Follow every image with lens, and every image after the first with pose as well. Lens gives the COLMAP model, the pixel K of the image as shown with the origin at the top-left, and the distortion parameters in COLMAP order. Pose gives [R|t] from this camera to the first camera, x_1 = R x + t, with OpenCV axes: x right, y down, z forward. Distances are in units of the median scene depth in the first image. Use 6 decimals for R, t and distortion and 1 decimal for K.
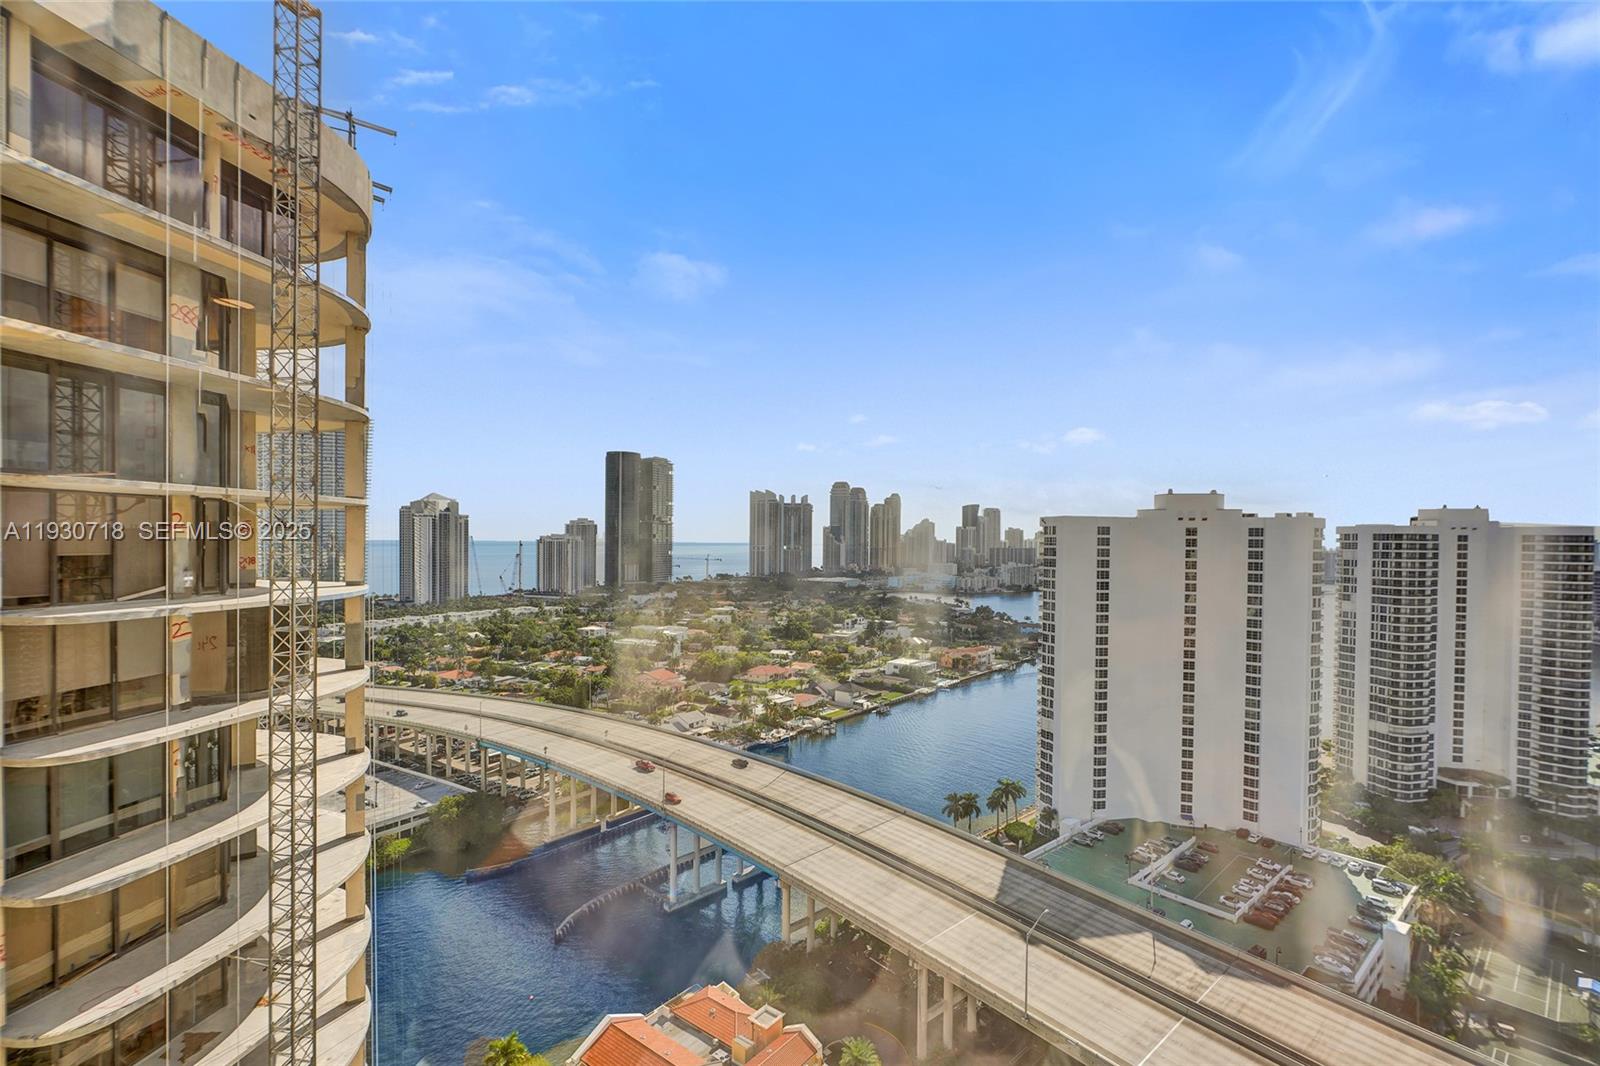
lens RADIAL K [[707.8, 0, 767.5], [0, 707.8, 547.0], [0, 0, 1]] dist [-0.002023, 0.001022]
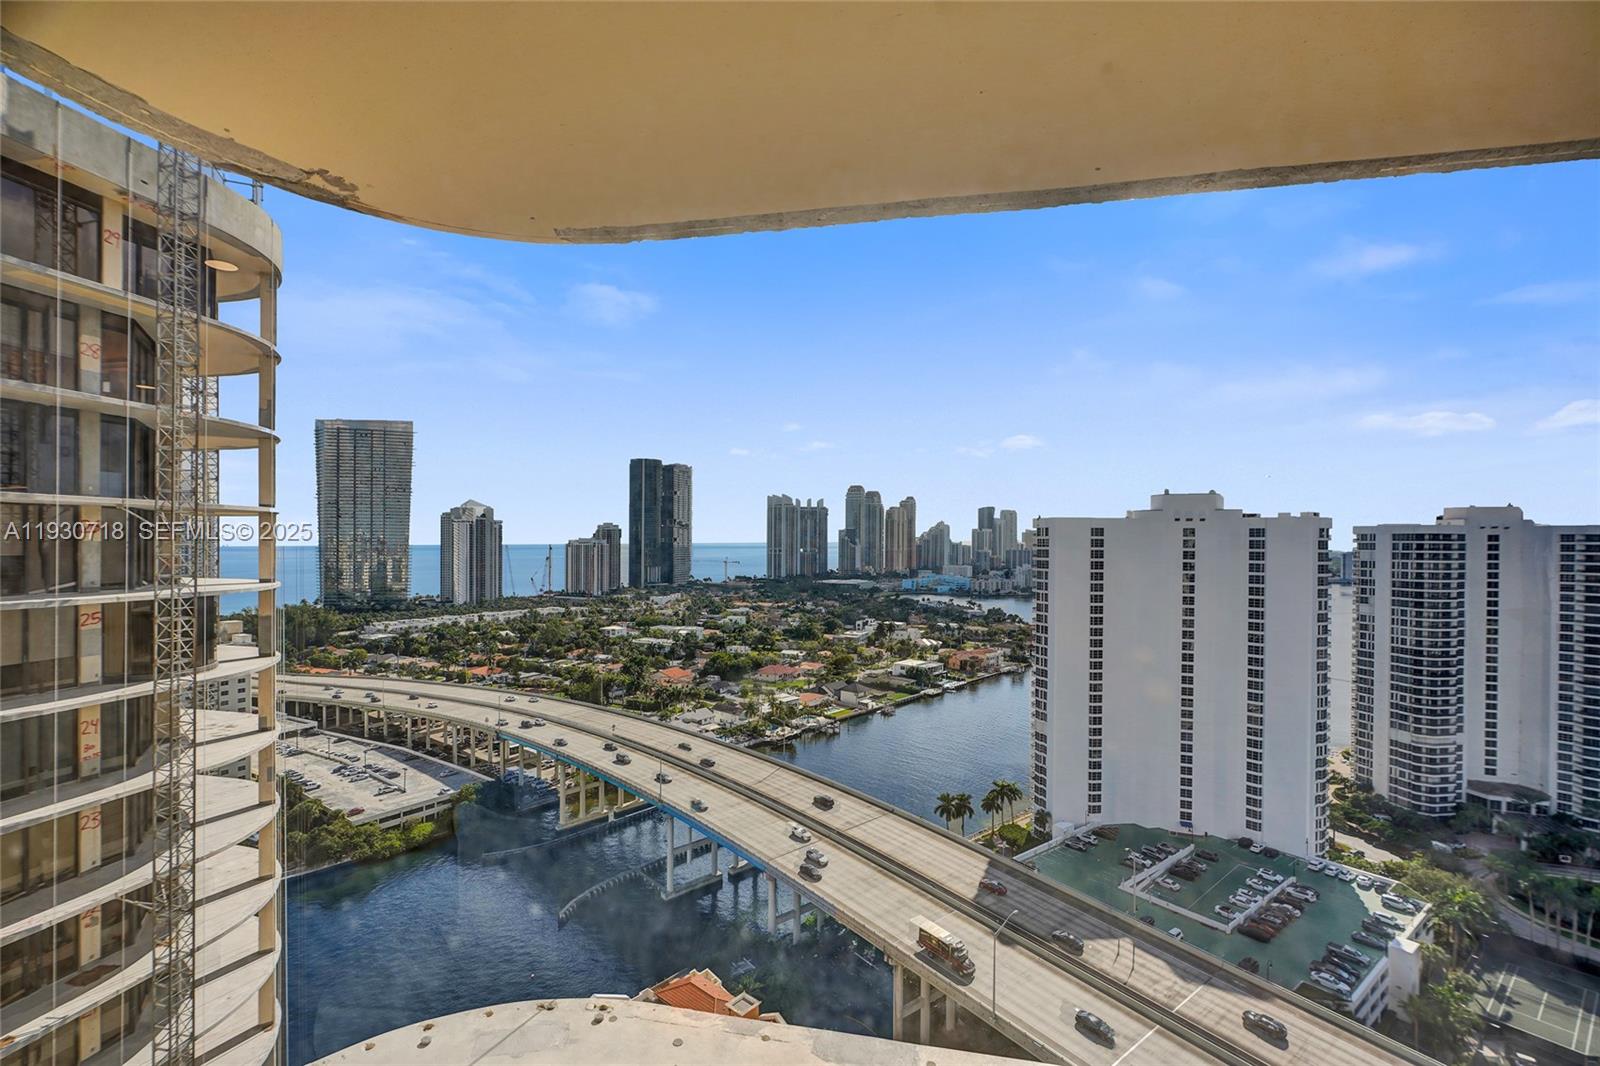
lens RADIAL K [[707.8, 0, 796.4], [0, 707.8, 541.4], [0, 0, 1]] dist [-0.002023, 0.001022]
pose [[0.996167, -0.004290, -0.087369, 0.134914], [0.003164, 0.999910, -0.013026, 0.001615], [0.087417, 0.012699, 0.996091, -0.025207]]
